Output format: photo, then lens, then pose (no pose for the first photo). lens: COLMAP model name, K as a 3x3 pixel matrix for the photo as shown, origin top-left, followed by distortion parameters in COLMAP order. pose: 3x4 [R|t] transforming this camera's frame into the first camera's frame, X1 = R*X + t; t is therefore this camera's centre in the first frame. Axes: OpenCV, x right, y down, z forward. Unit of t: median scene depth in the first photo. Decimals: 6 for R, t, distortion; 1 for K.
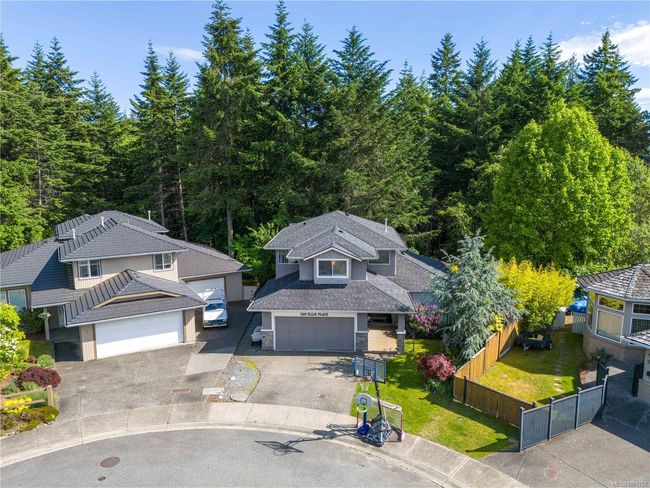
lens RADIAL K [[475.7, 0, 325.0], [0, 475.7, 244.0], [0, 0, 1]] dist [0.067242, -0.058223]
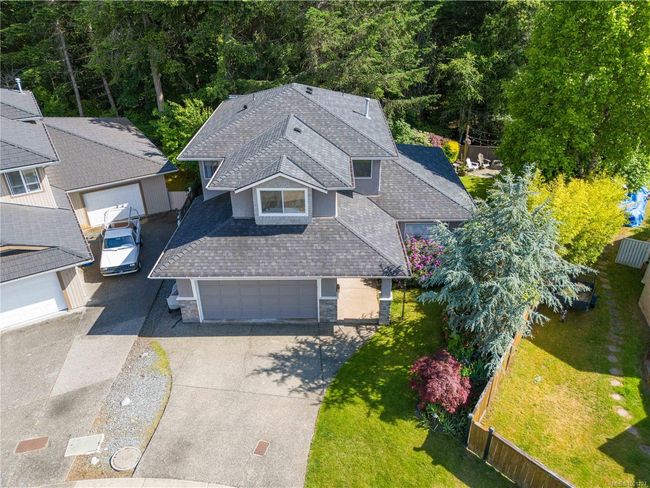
lens RADIAL K [[475.7, 0, 325.0], [0, 475.7, 244.0], [0, 0, 1]] dist [0.067242, -0.058223]
pose [[0.998904, -0.026411, 0.038654, 0.045698], [0.011473, 0.938596, 0.344827, -0.114677], [-0.045388, -0.344005, 0.937870, 0.373010]]
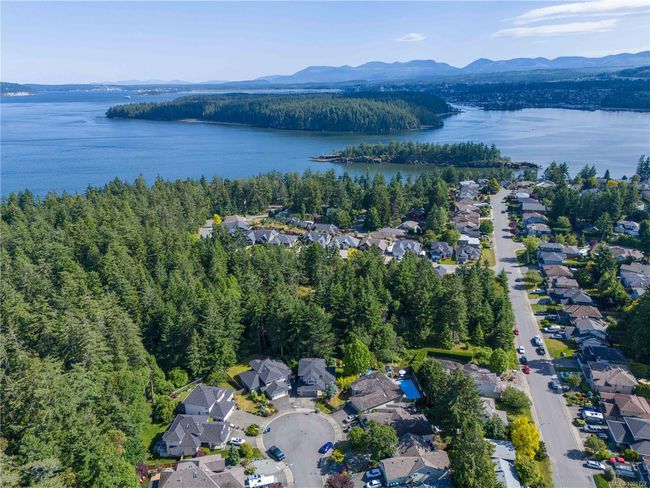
lens RADIAL K [[475.7, 0, 325.0], [0, 475.7, 244.0], [0, 0, 1]] dist [0.067242, -0.058223]
pose [[0.998252, -0.029952, 0.050945, -0.062052], [0.021454, 0.986906, 0.159861, -2.538805], [-0.055066, -0.158488, 0.985824, -4.501545]]
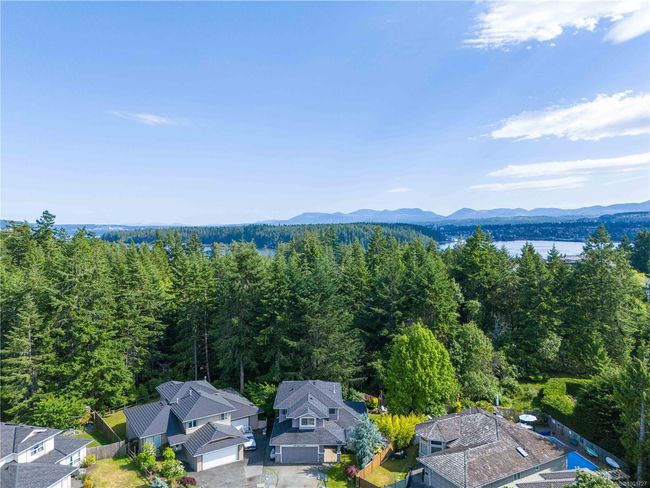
lens RADIAL K [[475.7, 0, 325.0], [0, 475.7, 244.0], [0, 0, 1]] dist [0.067242, -0.058223]
pose [[0.997457, 0.003011, 0.071205, -0.063896], [0.006299, 0.991472, -0.130164, -0.465350], [-0.070990, 0.130281, 0.988932, -1.273956]]
